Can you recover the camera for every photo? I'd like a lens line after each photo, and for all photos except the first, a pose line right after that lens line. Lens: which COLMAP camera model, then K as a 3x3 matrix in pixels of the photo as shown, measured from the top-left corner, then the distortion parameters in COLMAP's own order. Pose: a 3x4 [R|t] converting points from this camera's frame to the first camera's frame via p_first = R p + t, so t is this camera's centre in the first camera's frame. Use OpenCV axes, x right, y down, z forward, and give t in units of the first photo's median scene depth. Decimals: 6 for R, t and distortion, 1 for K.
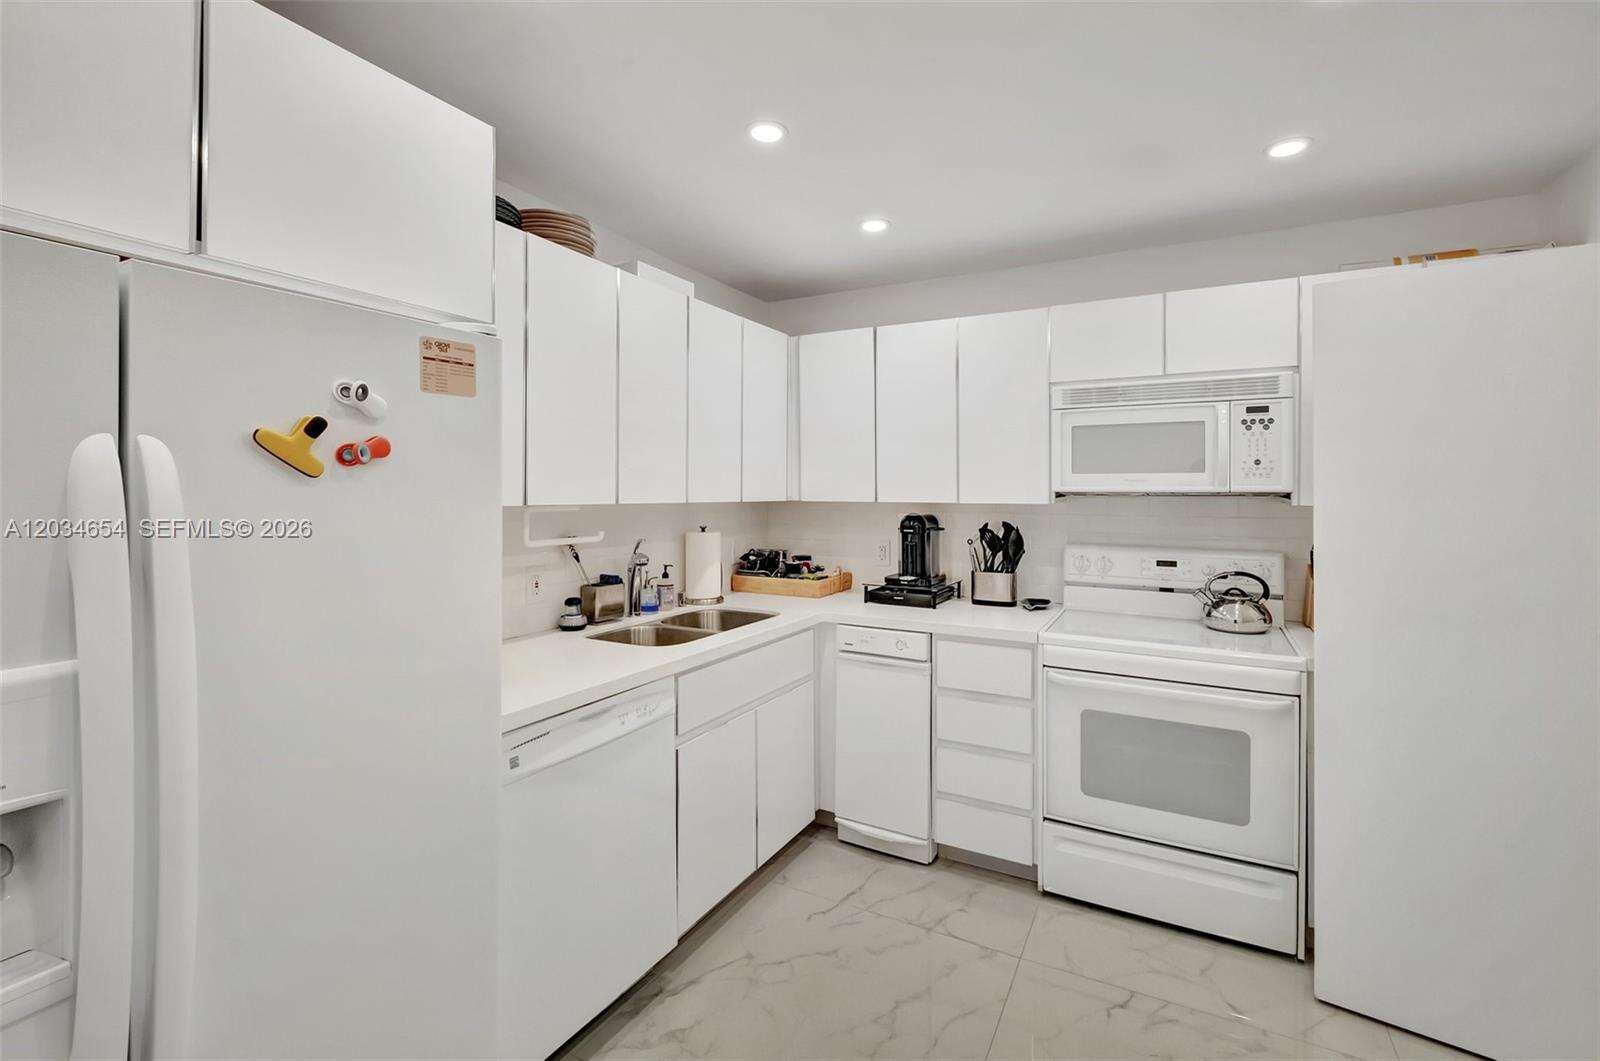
lens RADIAL K [[719.0, 0, 797.1], [0, 719.0, 491.6], [0, 0, 1]] dist [-0.002082, -0.003723]
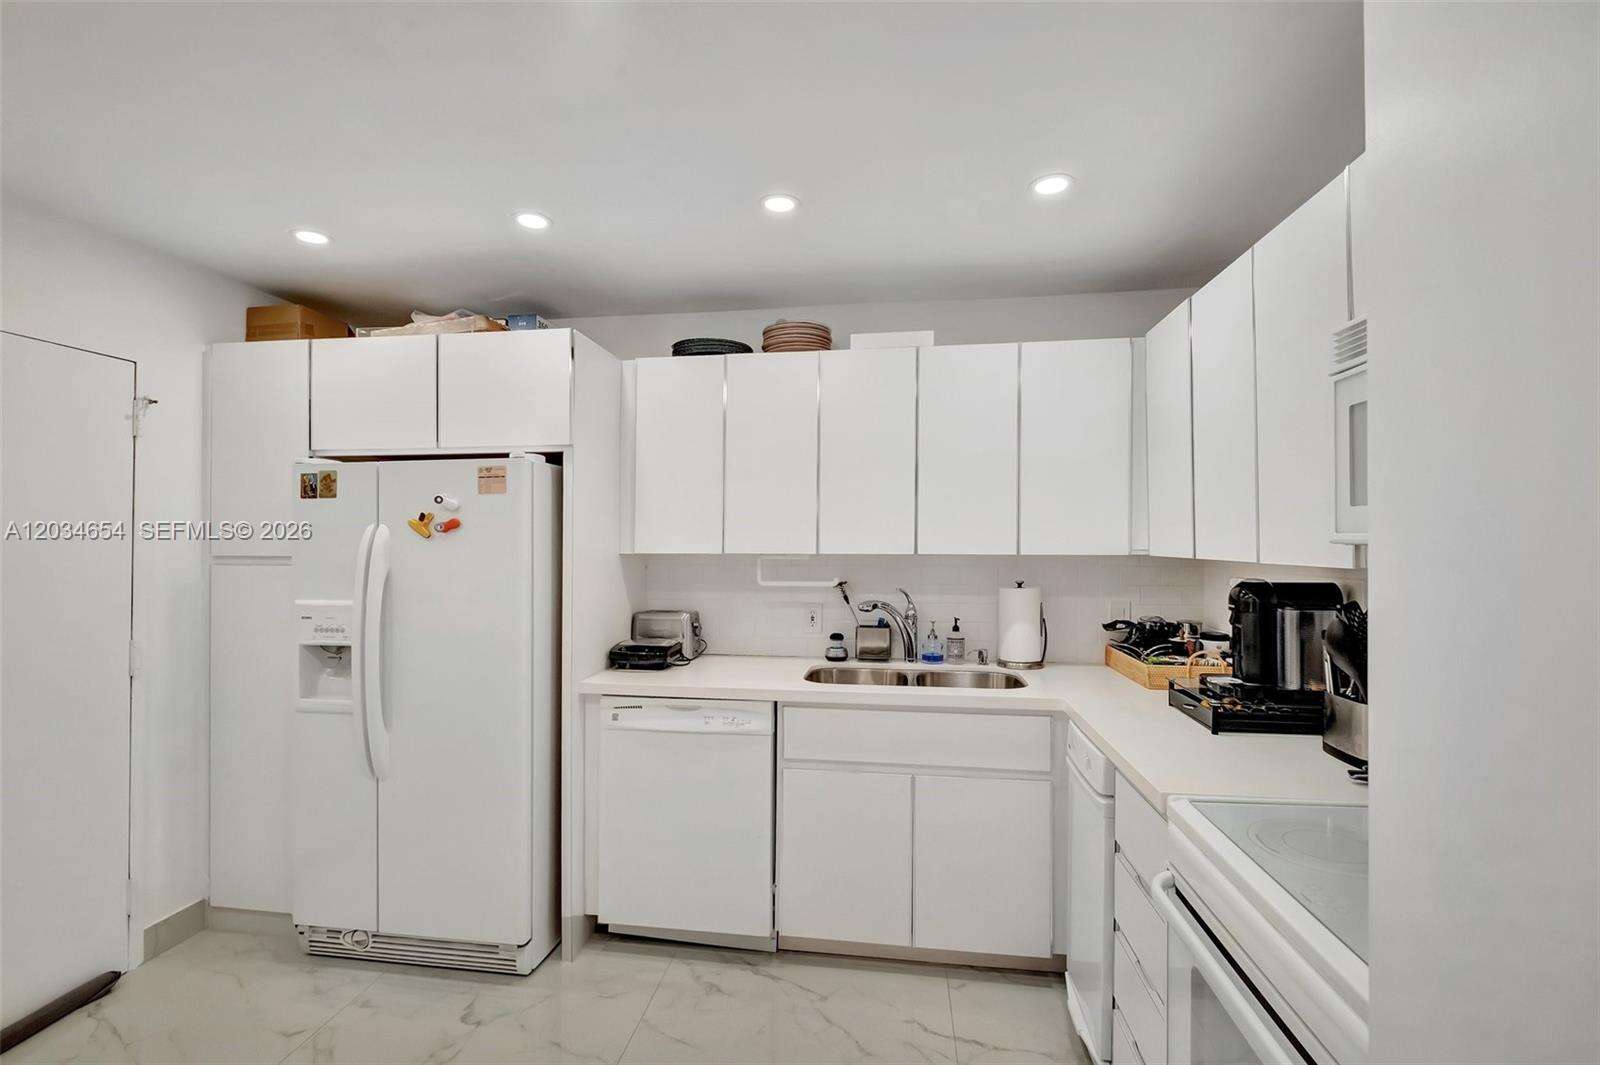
lens RADIAL K [[719.0, 0, 792.6], [0, 719.0, 535.4], [0, 0, 1]] dist [-0.002082, -0.003723]
pose [[0.331837, -0.008308, -0.943300, 0.803711], [0.000549, 0.999963, -0.008614, -0.002836], [0.943337, 0.002341, 0.331829, 0.558124]]
